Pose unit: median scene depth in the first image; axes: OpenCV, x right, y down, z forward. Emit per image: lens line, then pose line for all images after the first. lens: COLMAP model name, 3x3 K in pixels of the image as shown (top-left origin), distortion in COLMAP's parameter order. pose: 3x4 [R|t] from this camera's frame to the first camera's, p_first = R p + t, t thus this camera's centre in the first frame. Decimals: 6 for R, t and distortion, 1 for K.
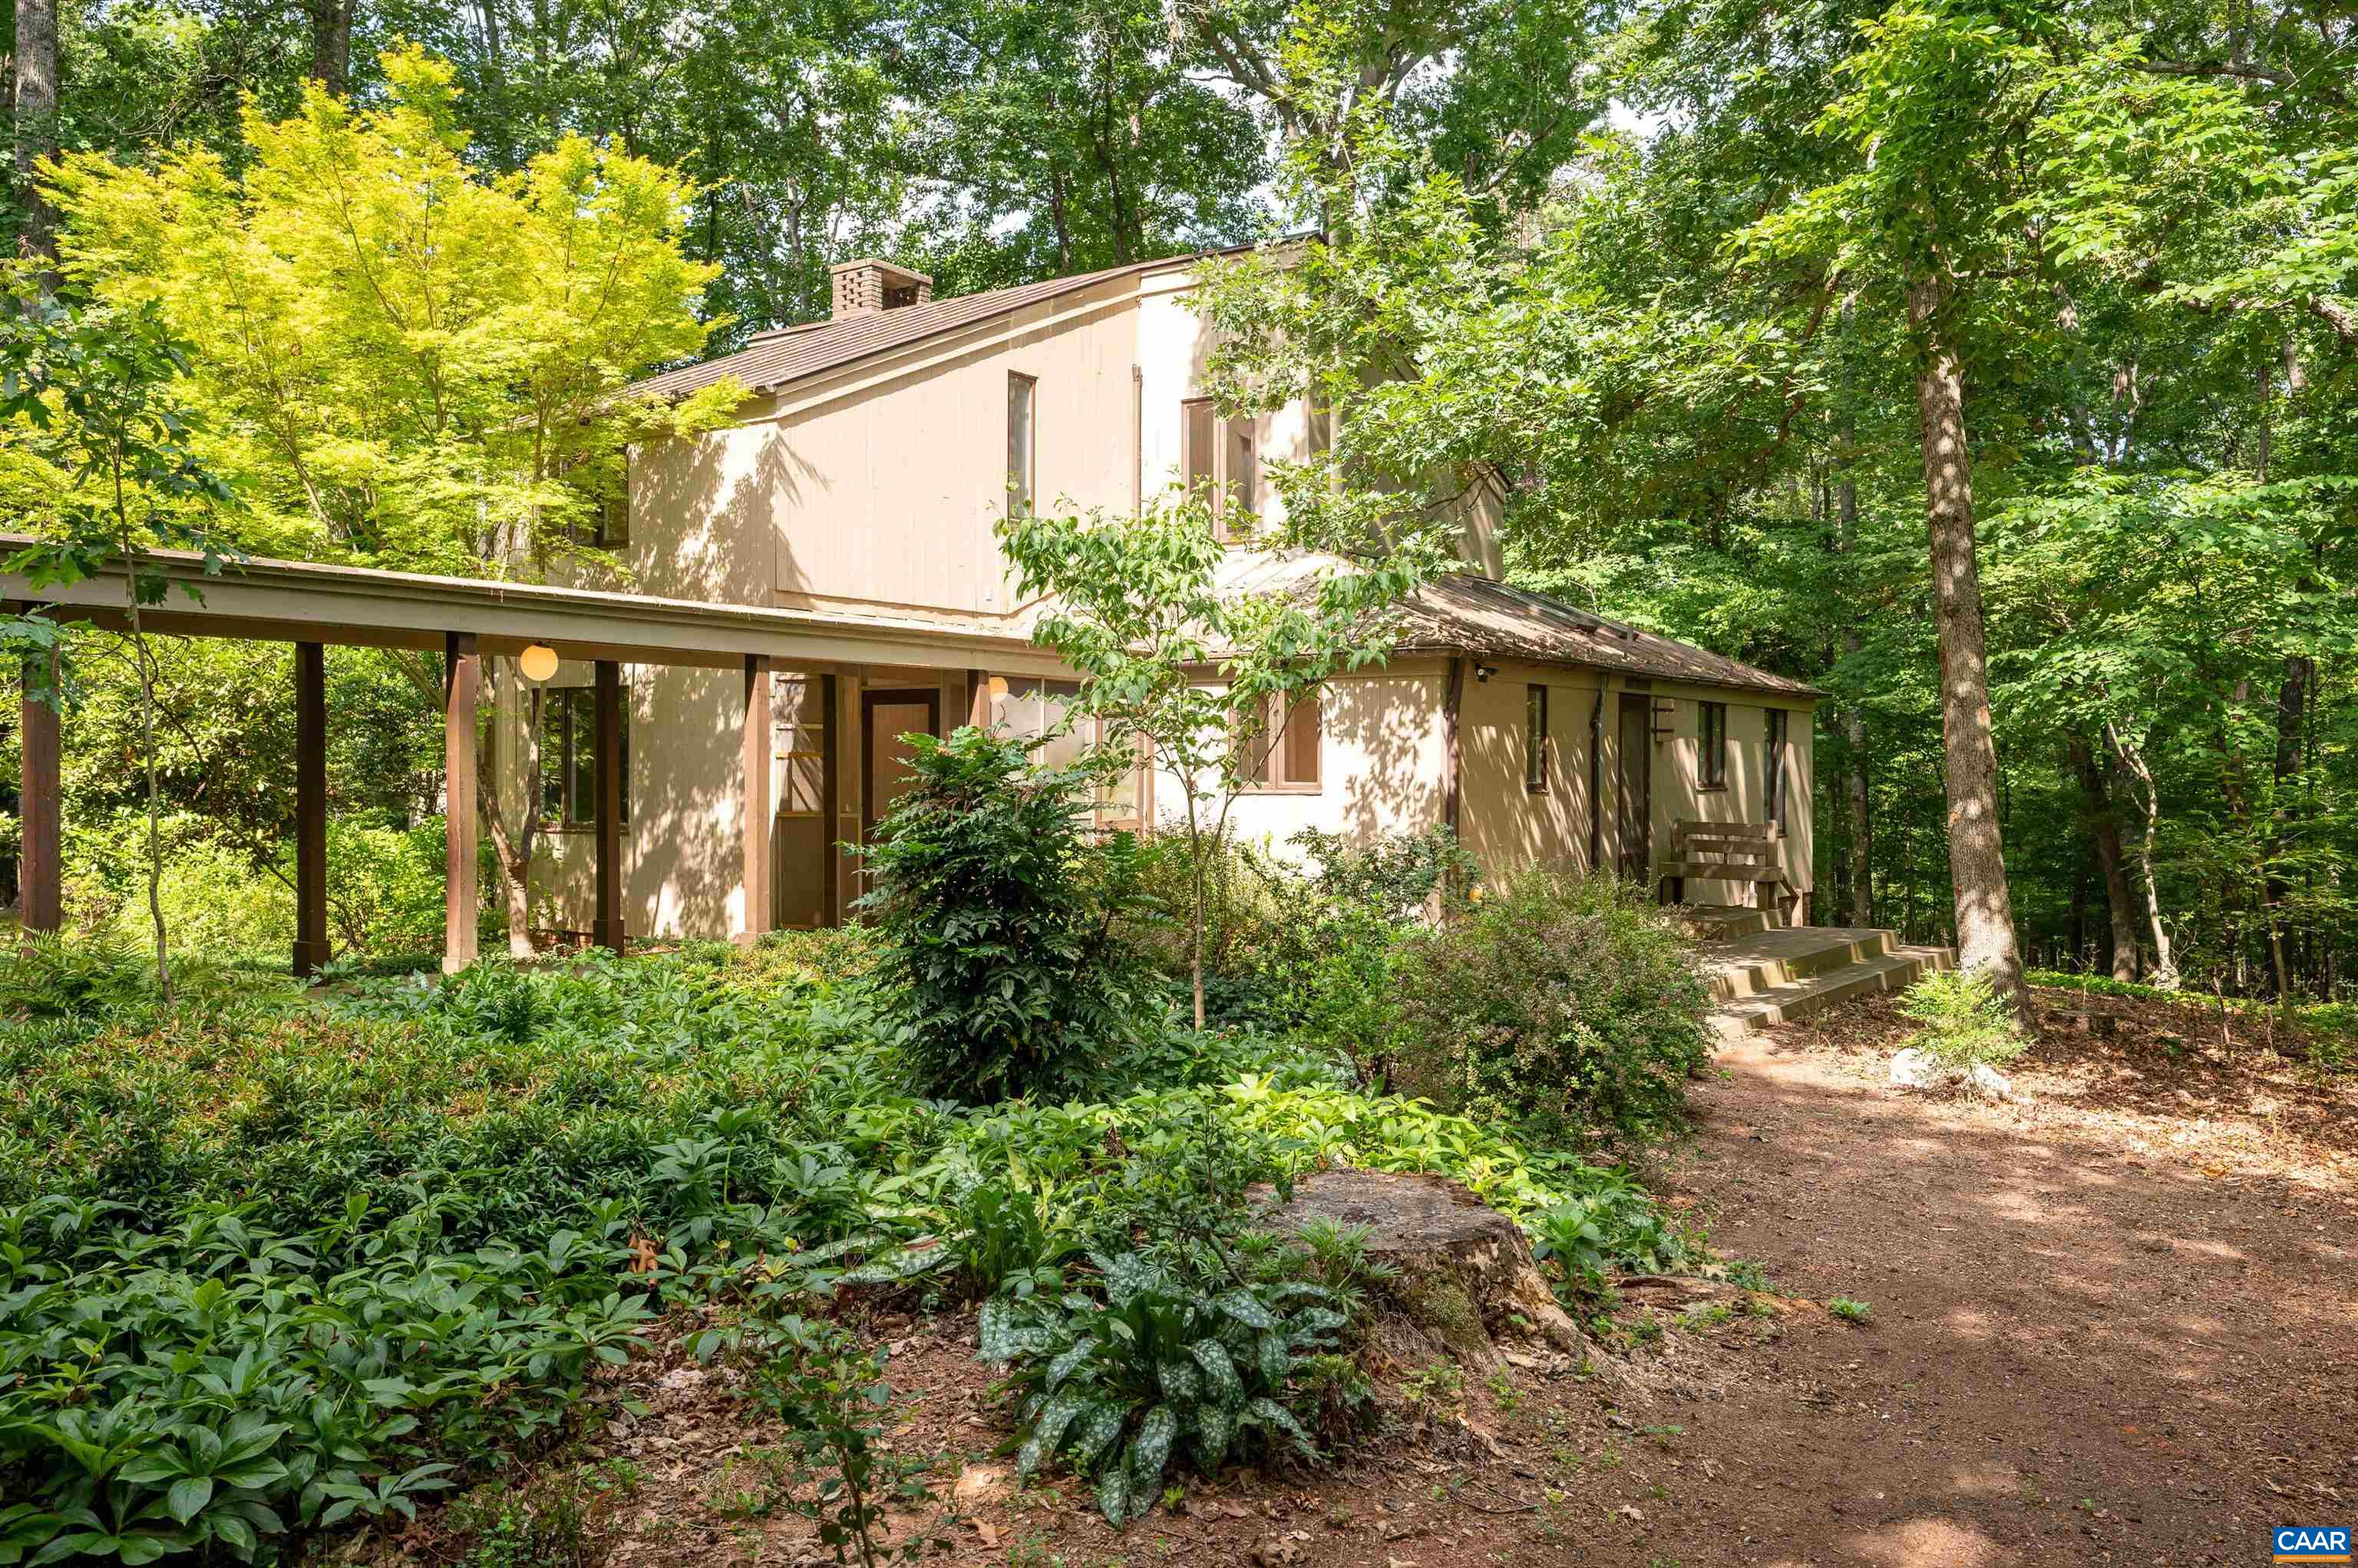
lens RADIAL K [[1894.9, 0, 1188.6], [0, 1894.9, 775.4], [0, 0, 1]] dist [-0.017101, -0.000540]
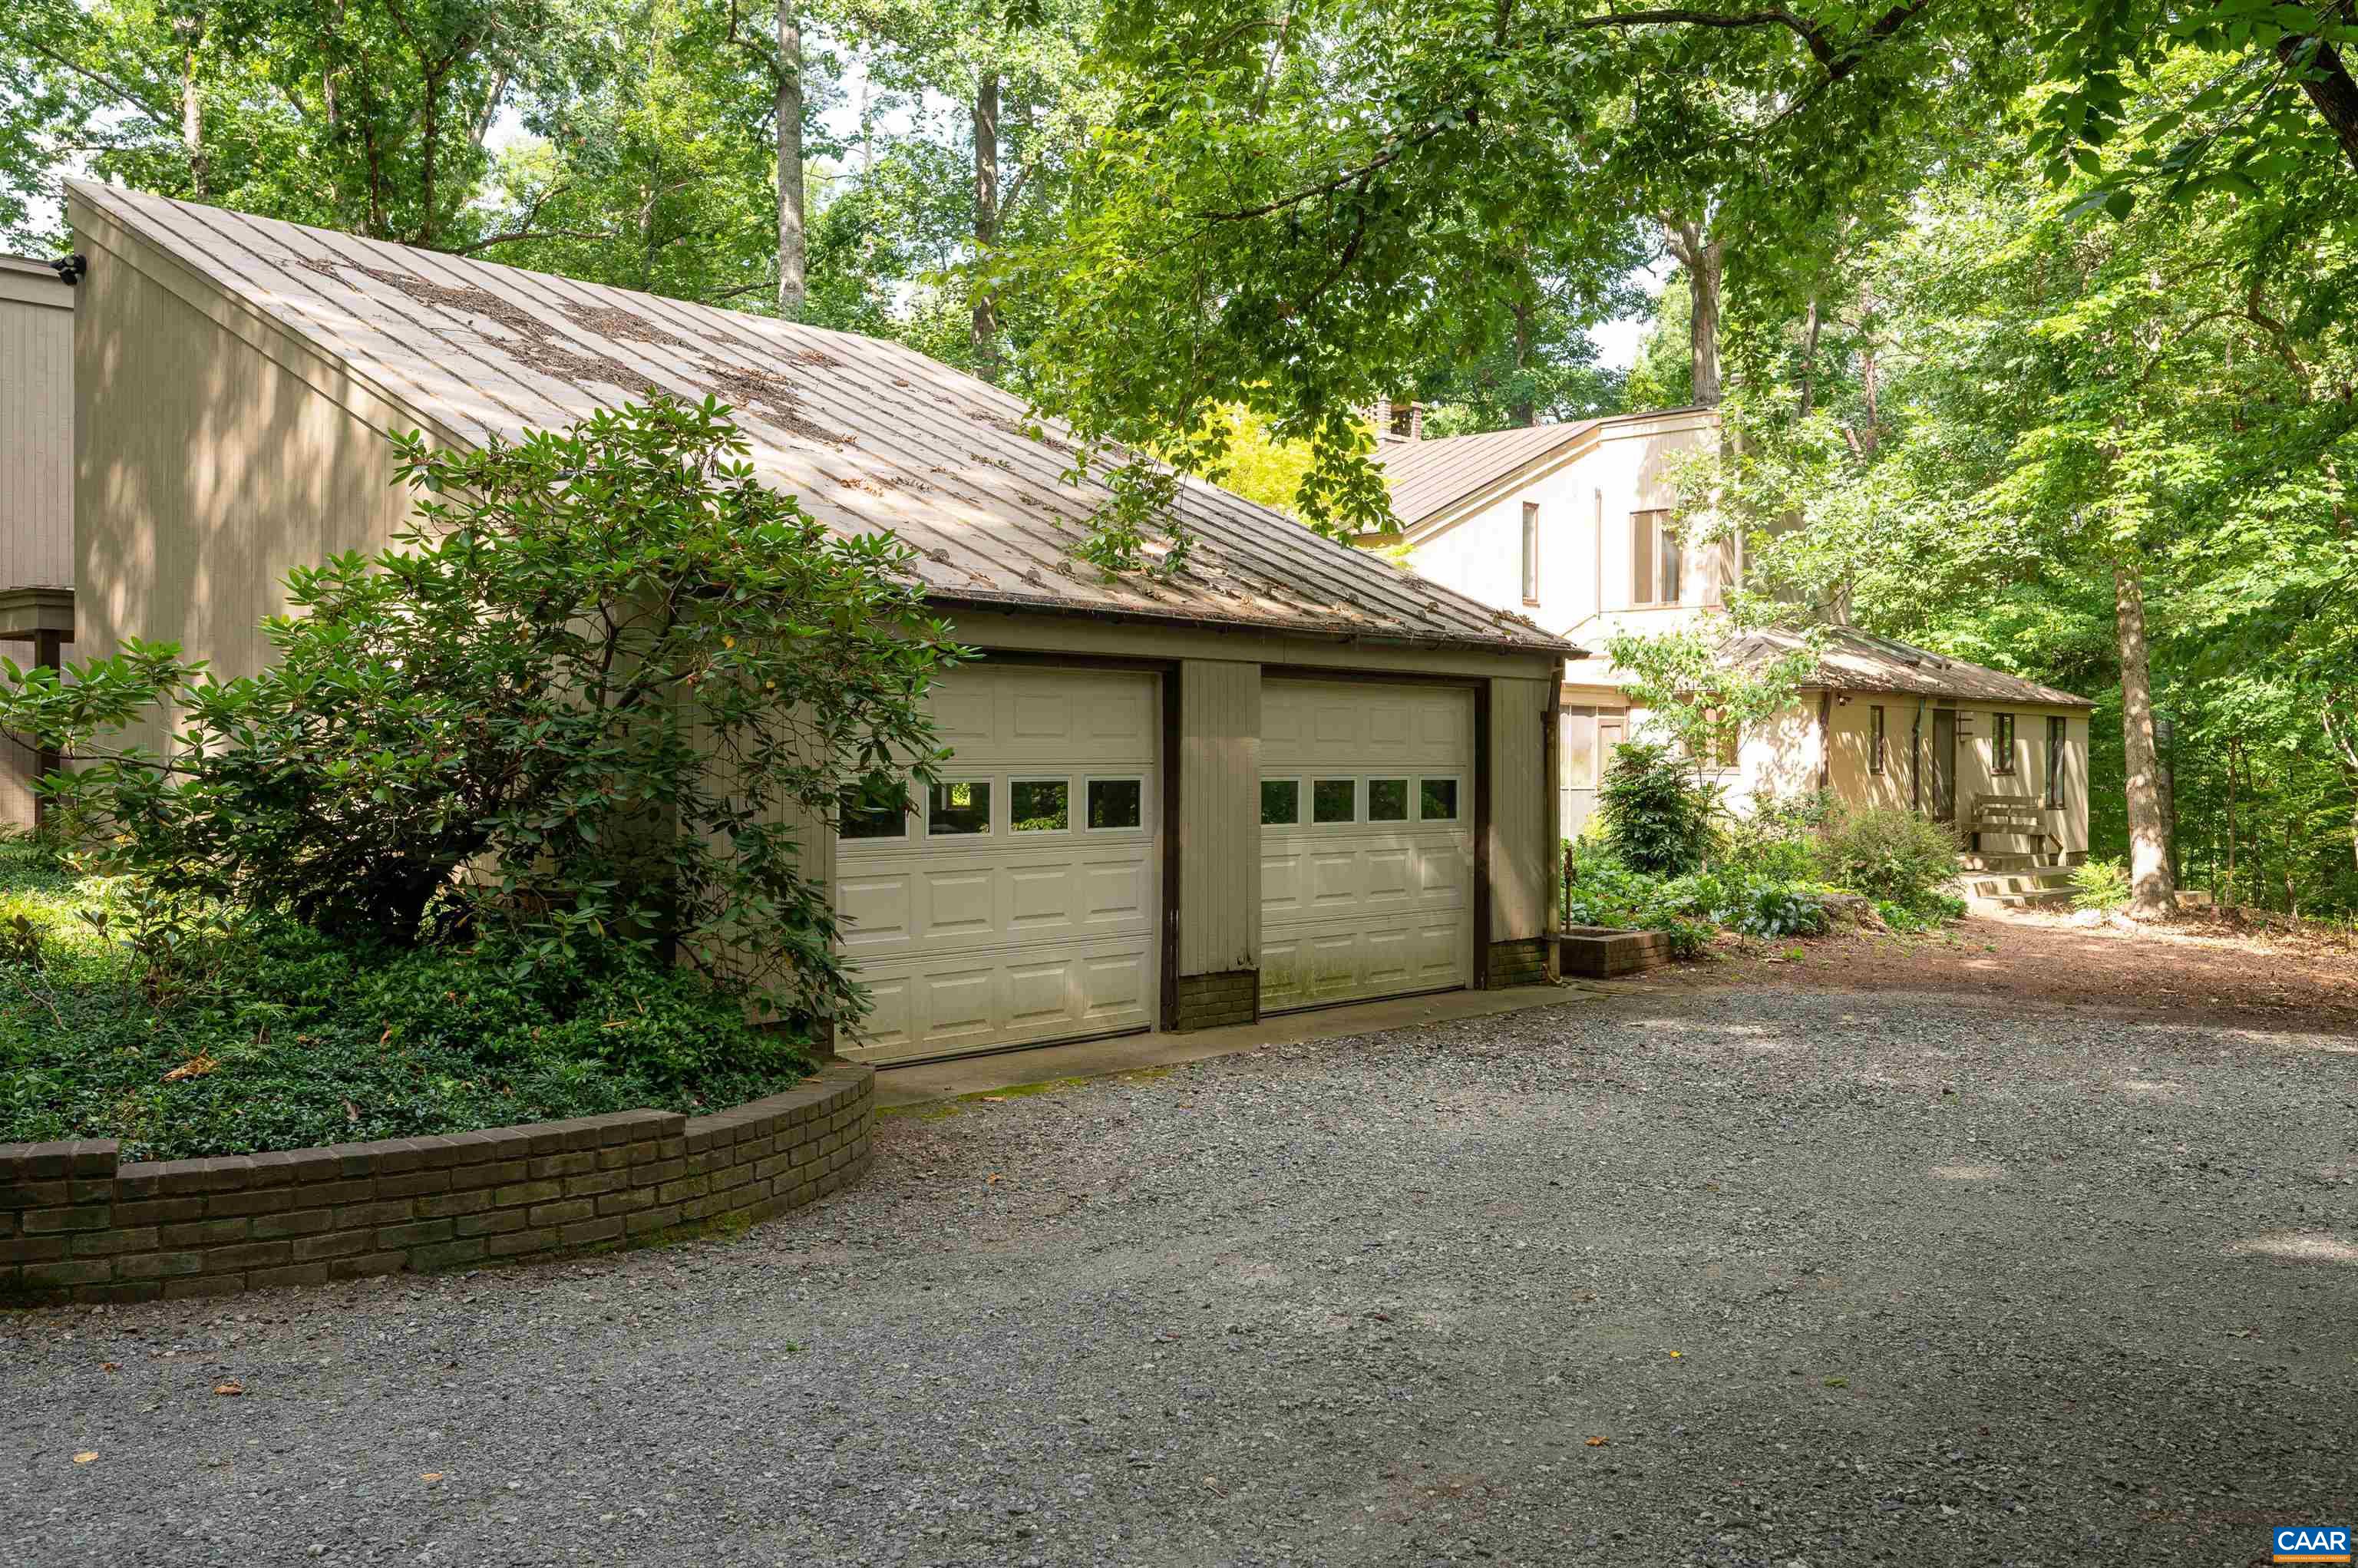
lens RADIAL K [[2048.8, 0, 1183.3], [0, 2048.8, 766.1], [0, 0, 1]] dist [-0.009298, -0.006405]
pose [[0.989378, -0.000209, -0.145363, -0.150879], [0.000004, 0.999999, -0.001409, 0.006015], [0.145363, 0.001394, 0.989377, -0.830836]]
